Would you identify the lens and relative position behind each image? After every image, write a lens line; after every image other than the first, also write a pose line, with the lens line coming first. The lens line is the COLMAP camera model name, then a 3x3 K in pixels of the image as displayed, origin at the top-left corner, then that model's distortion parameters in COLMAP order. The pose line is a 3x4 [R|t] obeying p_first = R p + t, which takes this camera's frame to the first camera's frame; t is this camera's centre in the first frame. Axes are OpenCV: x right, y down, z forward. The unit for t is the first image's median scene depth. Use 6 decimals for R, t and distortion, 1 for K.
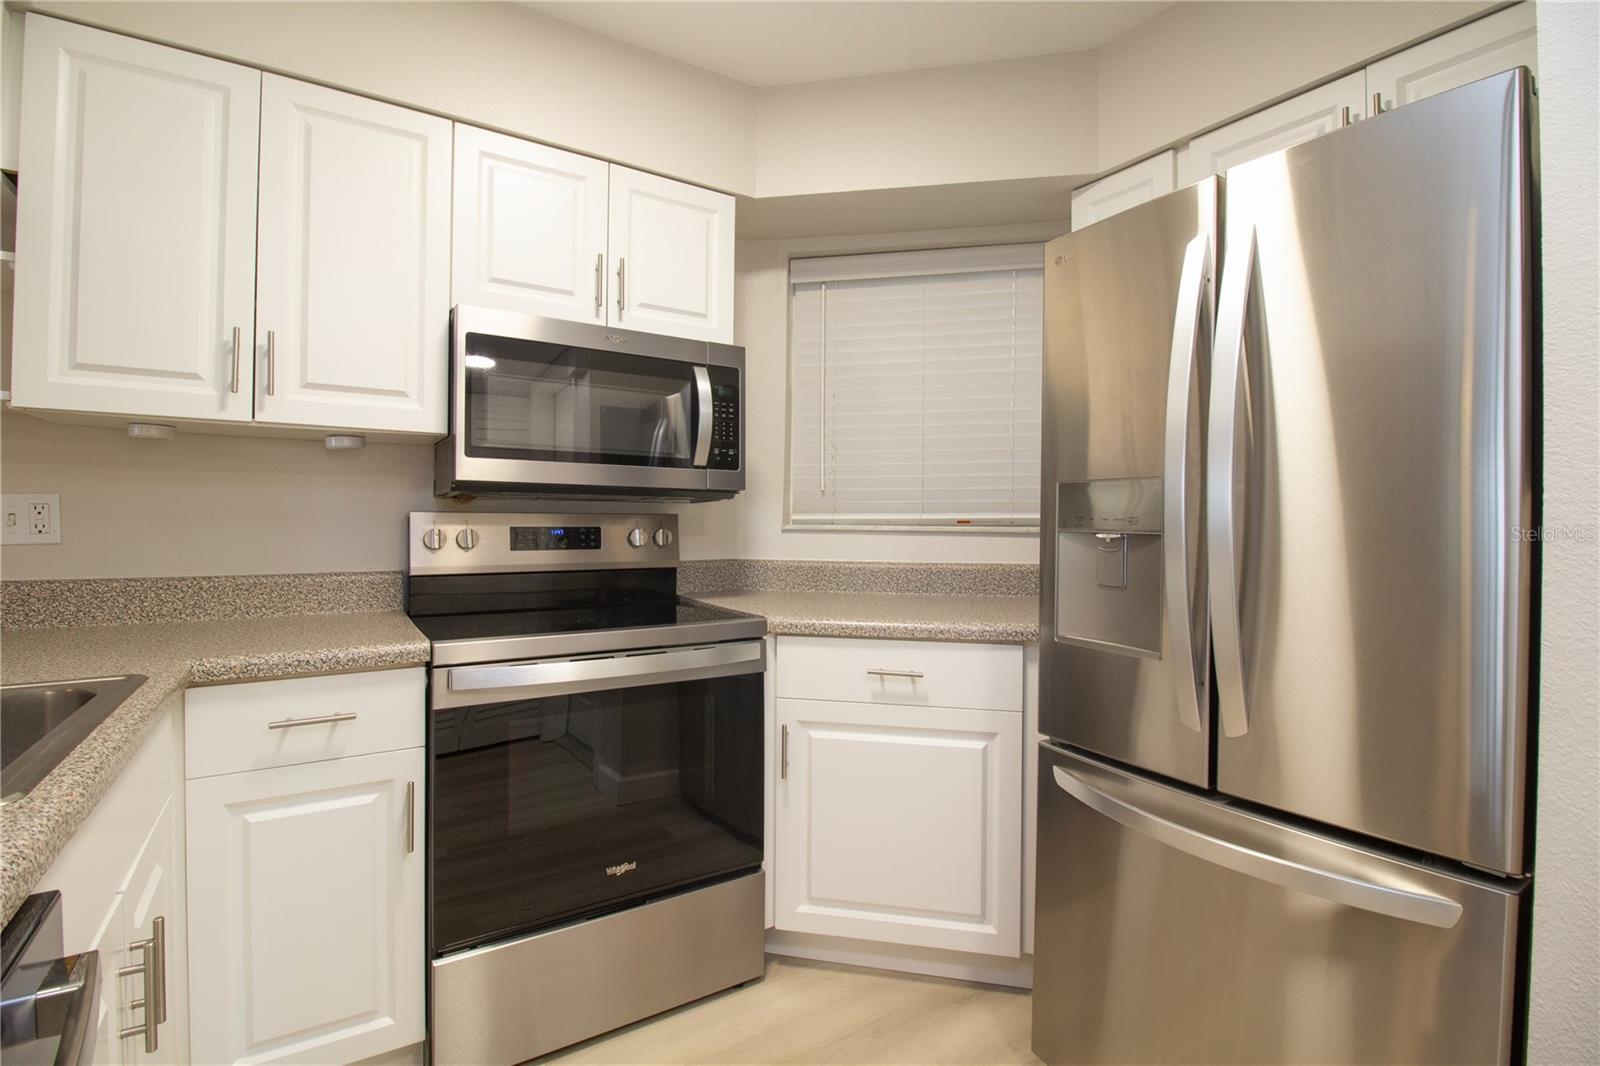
lens RADIAL K [[742.2, 0, 797.5], [0, 742.2, 520.8], [0, 0, 1]] dist [0.009902, -0.018909]
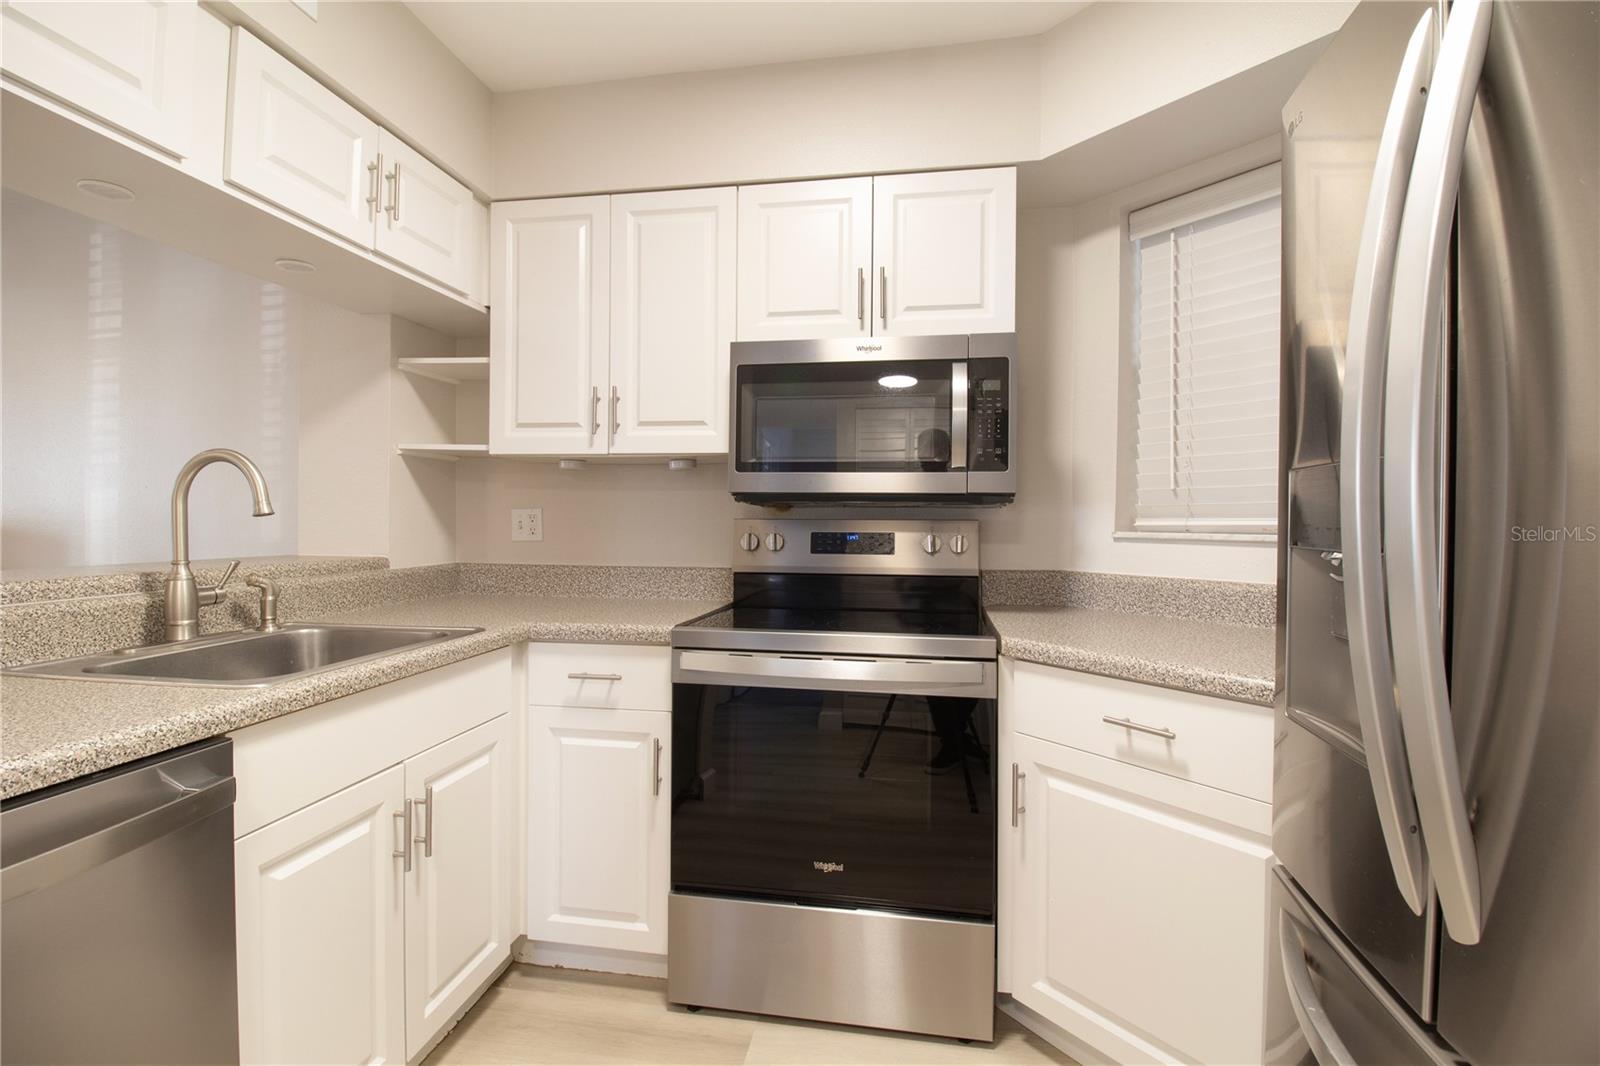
lens RADIAL K [[742.2, 0, 797.5], [0, 742.2, 520.8], [0, 0, 1]] dist [0.009902, -0.018909]
pose [[0.741327, -0.002585, -0.671139, 0.381606], [-0.002084, 0.999979, -0.006153, -0.002227], [0.671141, 0.005960, 0.741306, 0.190307]]
